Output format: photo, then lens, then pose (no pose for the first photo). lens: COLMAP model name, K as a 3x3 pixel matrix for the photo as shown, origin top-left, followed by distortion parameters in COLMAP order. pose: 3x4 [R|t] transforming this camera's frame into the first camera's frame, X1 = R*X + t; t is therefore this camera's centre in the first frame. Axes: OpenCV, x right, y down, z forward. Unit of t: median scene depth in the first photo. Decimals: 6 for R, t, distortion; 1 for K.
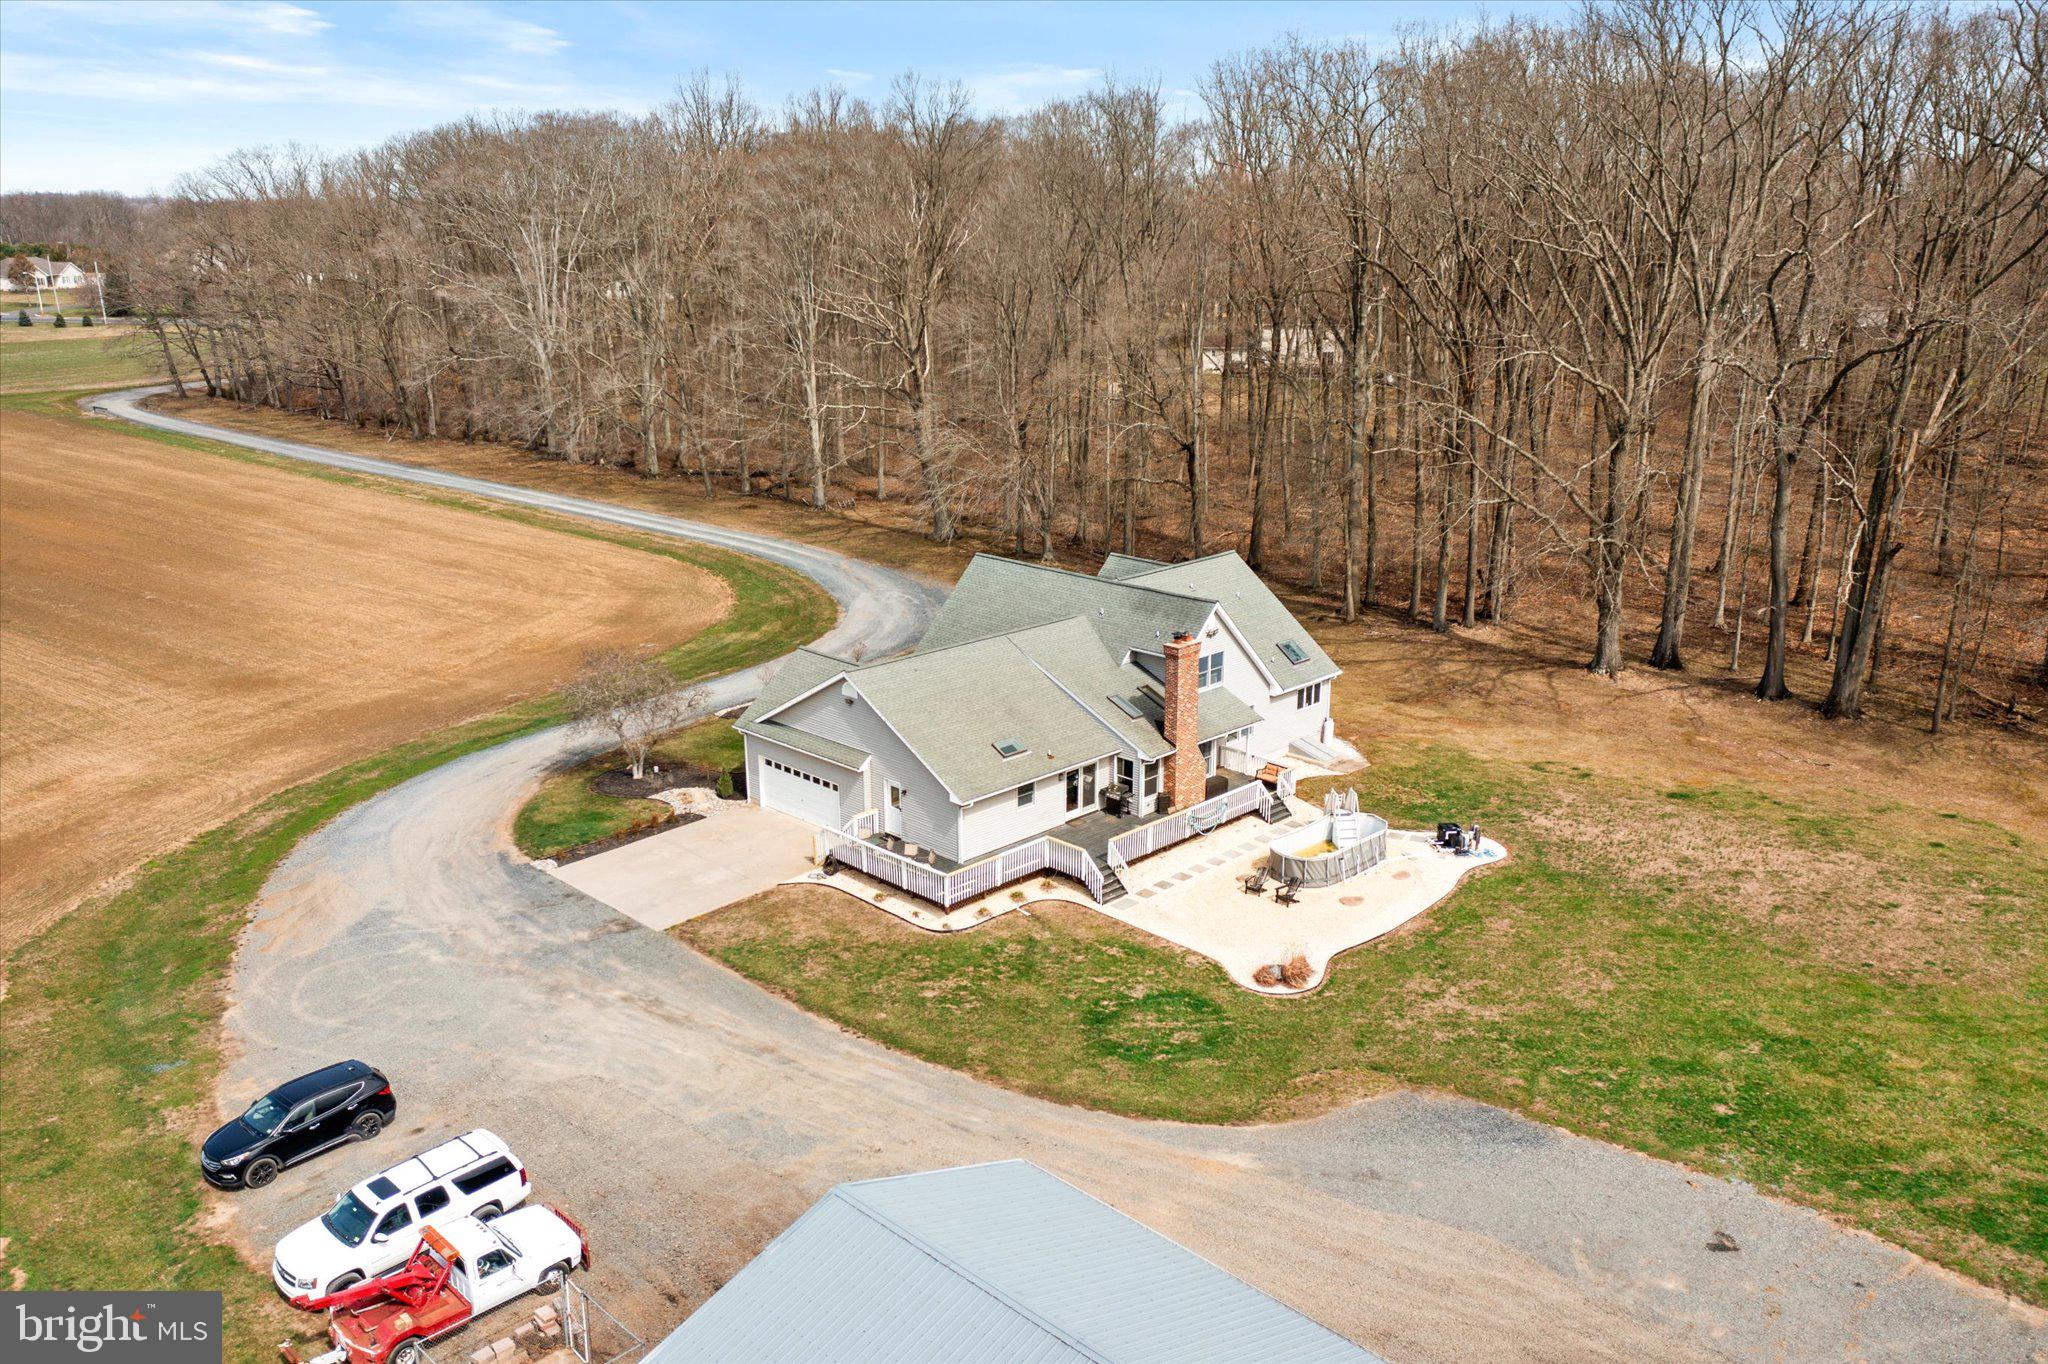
lens RADIAL K [[1643.2, 0, 1024.0], [0, 1643.2, 682.0], [0, 0, 1]] dist [0.005363, 0.004179]
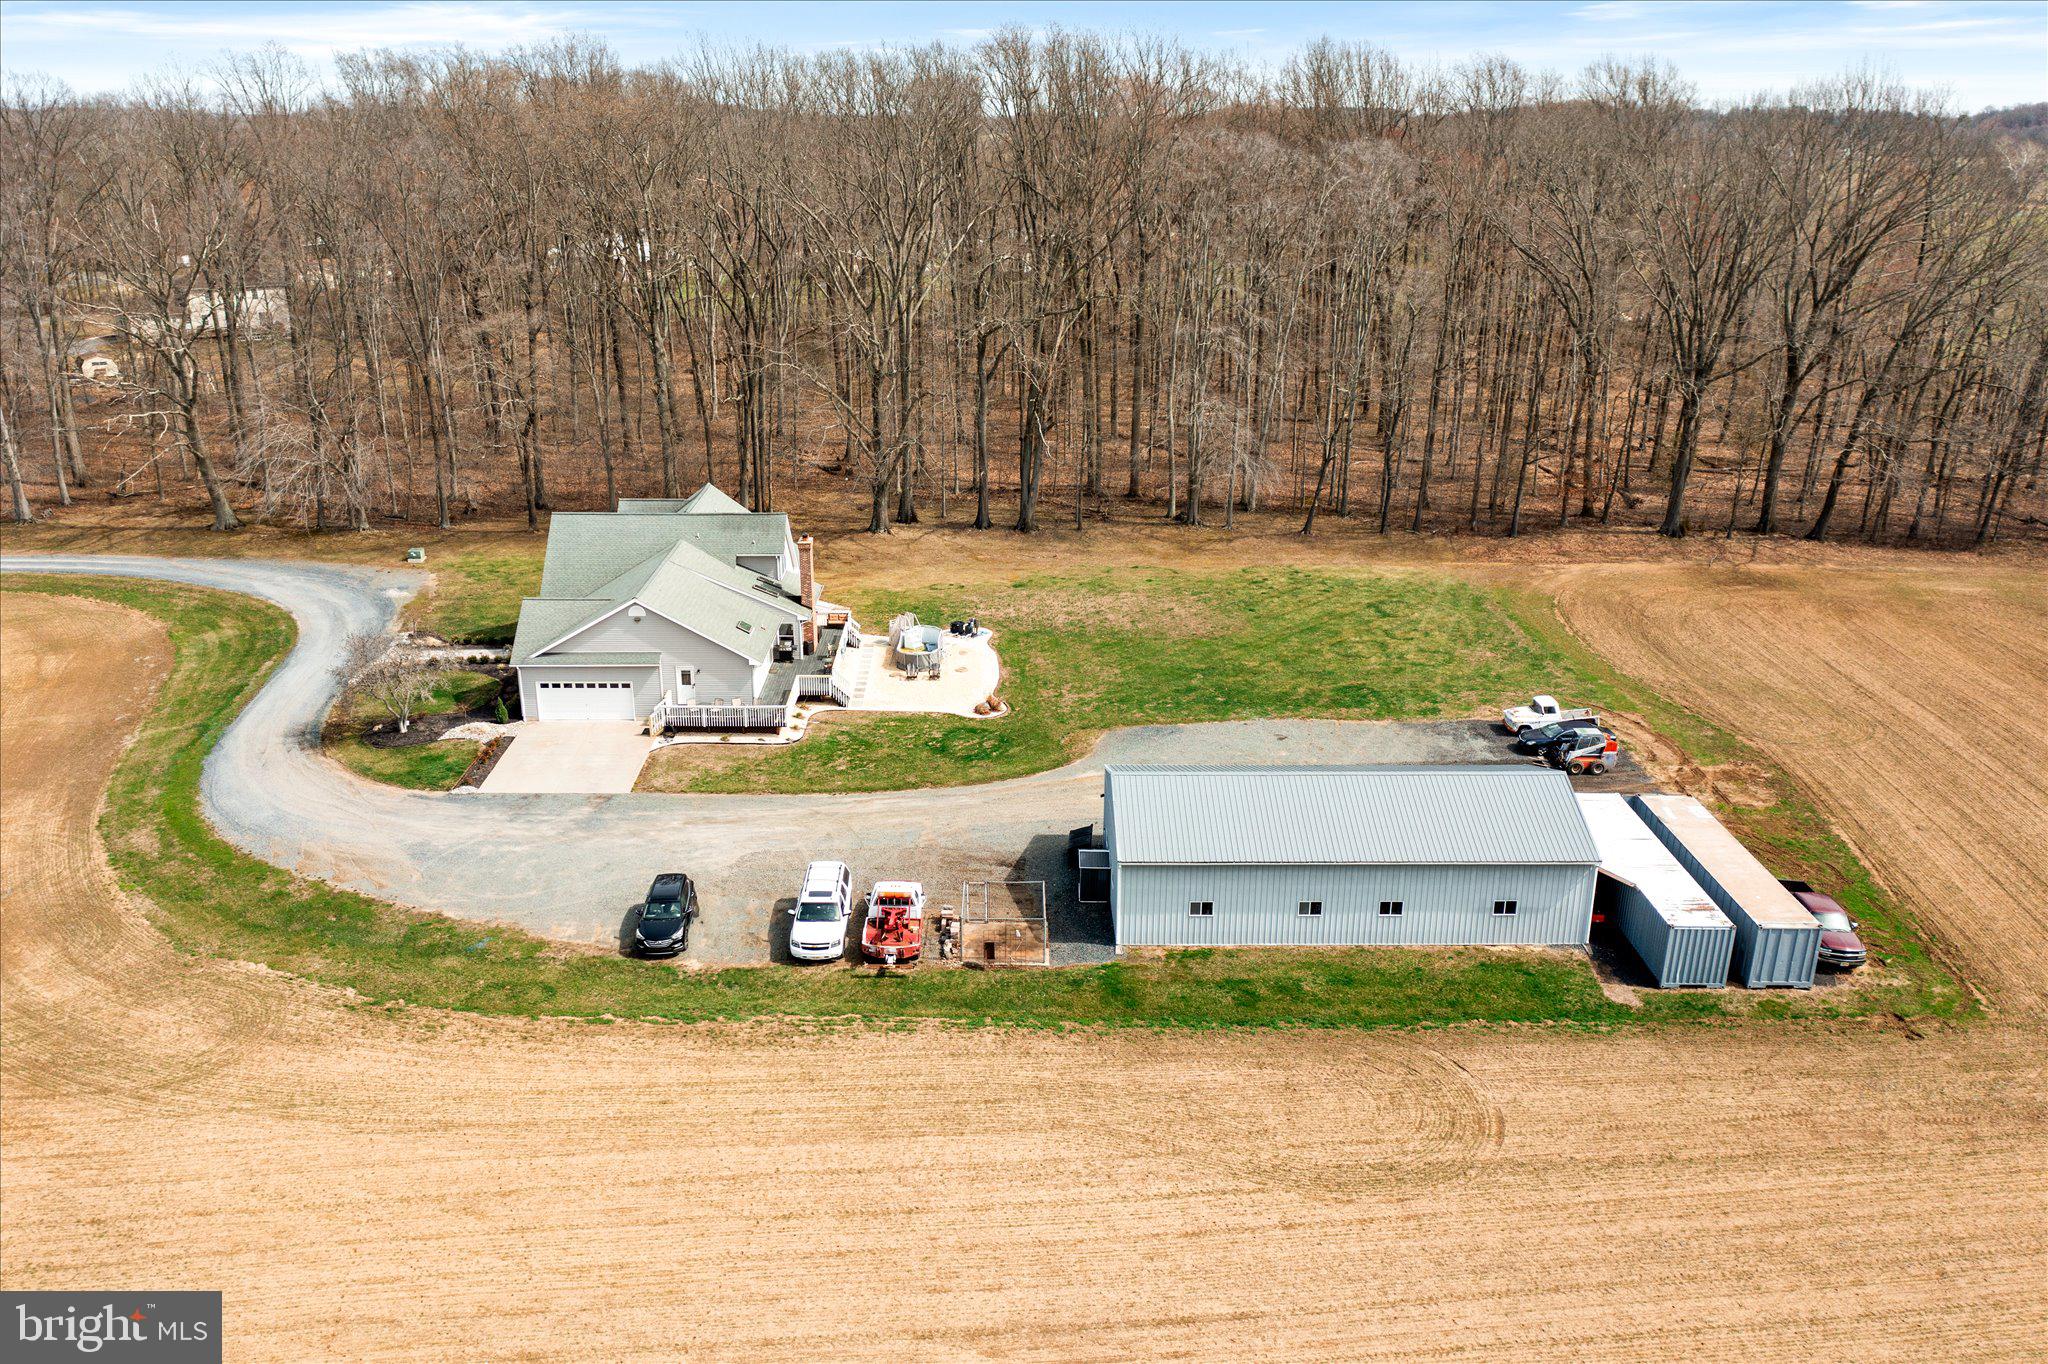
lens RADIAL K [[1643.2, 0, 1024.0], [0, 1643.2, 682.0], [0, 0, 1]] dist [0.005363, 0.004179]
pose [[0.700513, -0.224712, 0.677338, -0.843073], [0.190744, 0.973557, 0.125715, -0.050408], [-0.687677, 0.041133, 0.724851, -0.244016]]
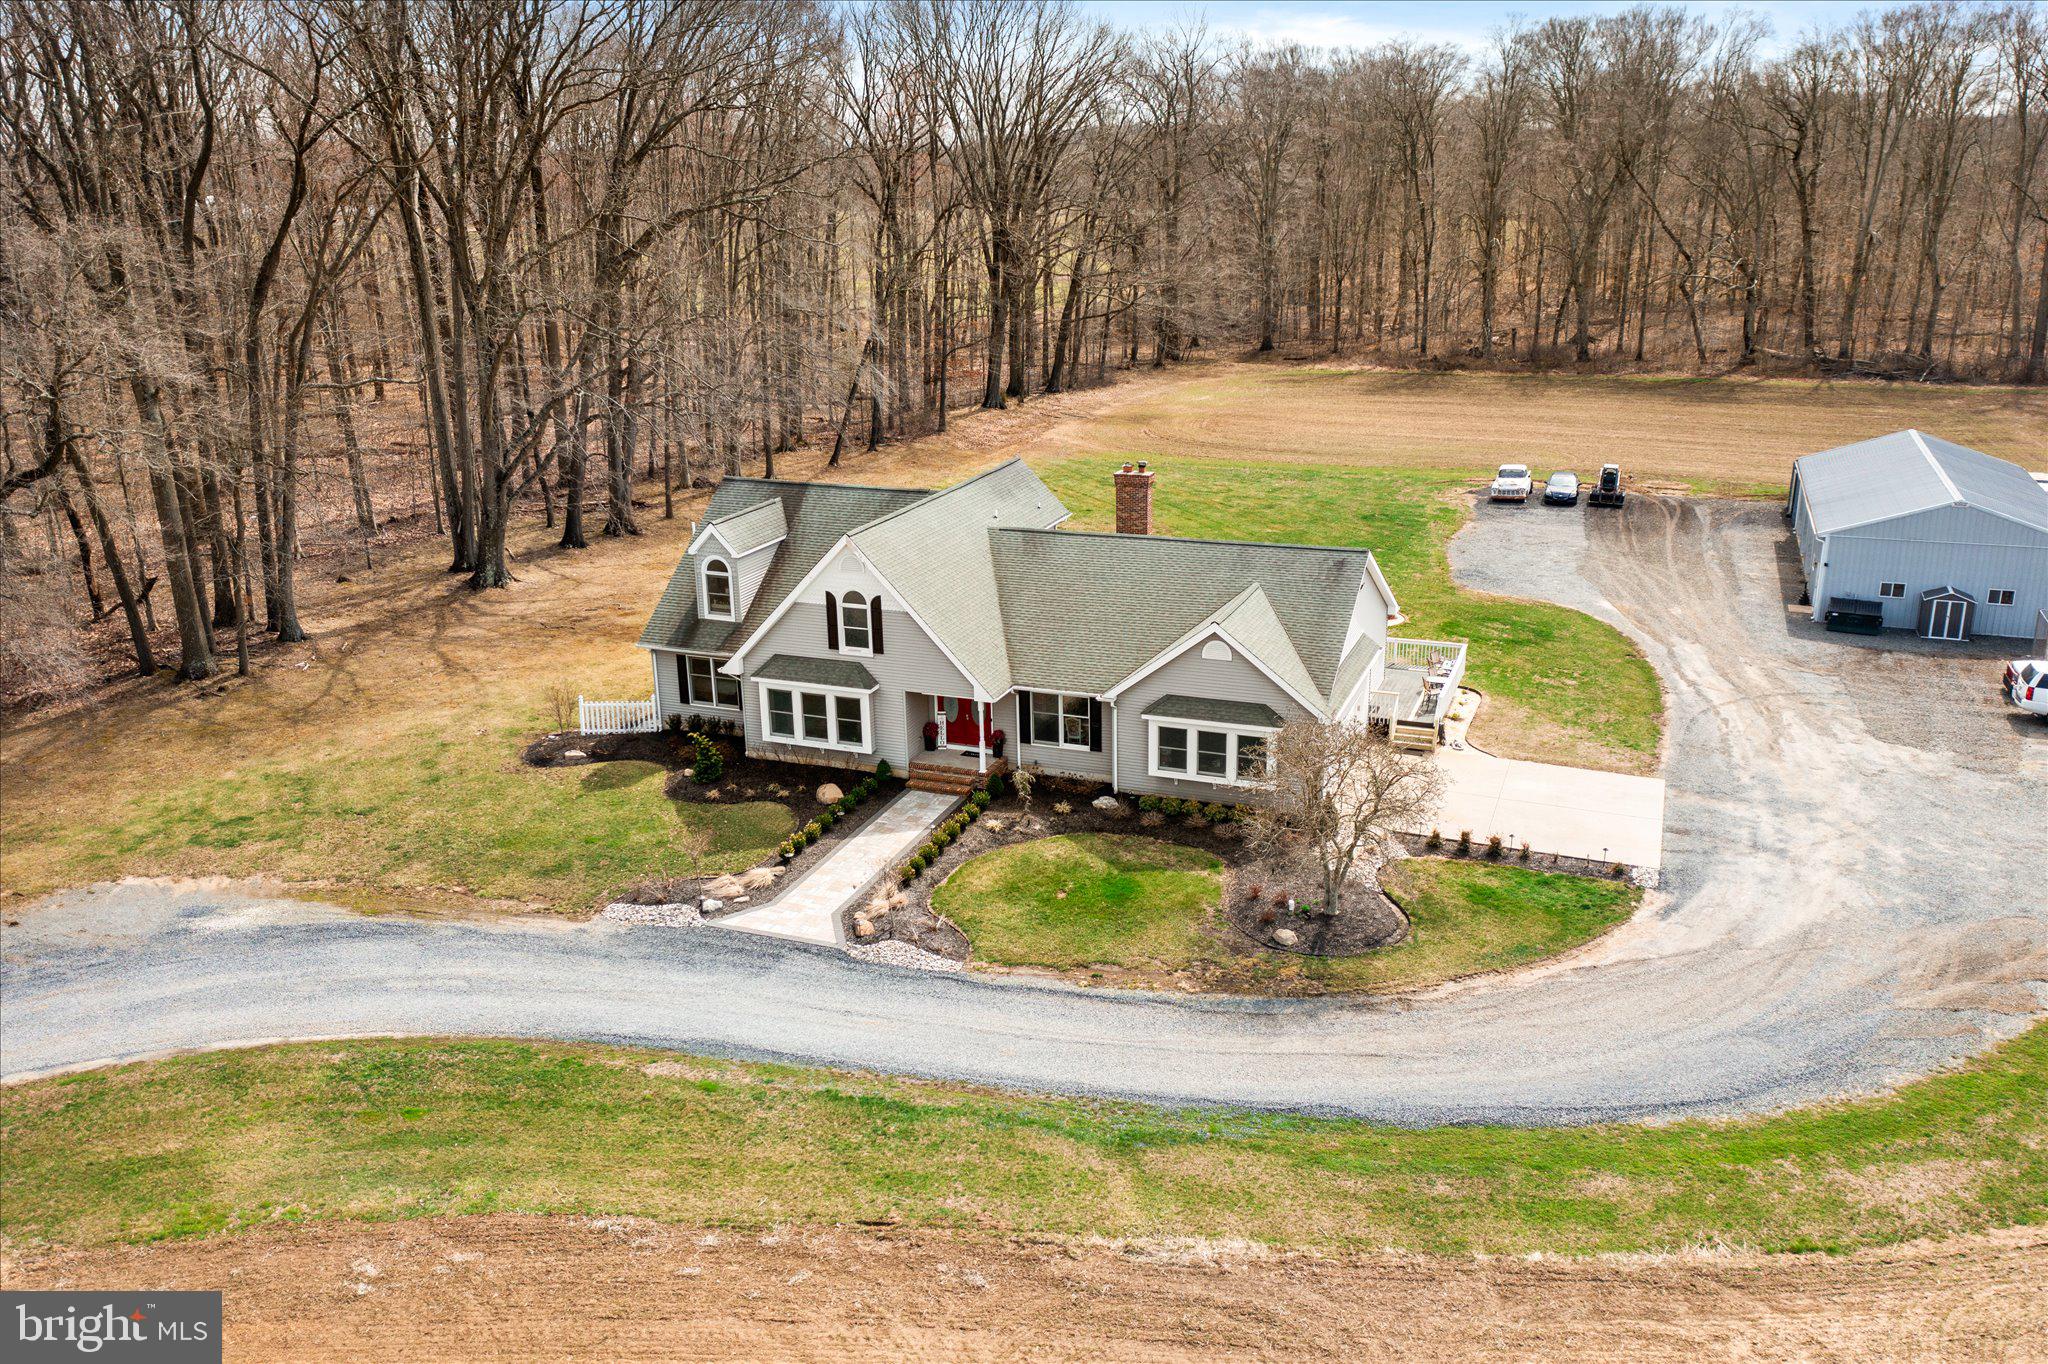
lens RADIAL K [[1643.2, 0, 1024.0], [0, 1643.2, 682.0], [0, 0, 1]] dist [0.005363, 0.004179]
pose [[-0.392631, -0.268735, 0.879558, -0.807006], [0.271127, 0.880034, 0.389910, -0.327157], [-0.878824, 0.391562, -0.272667, 1.413902]]
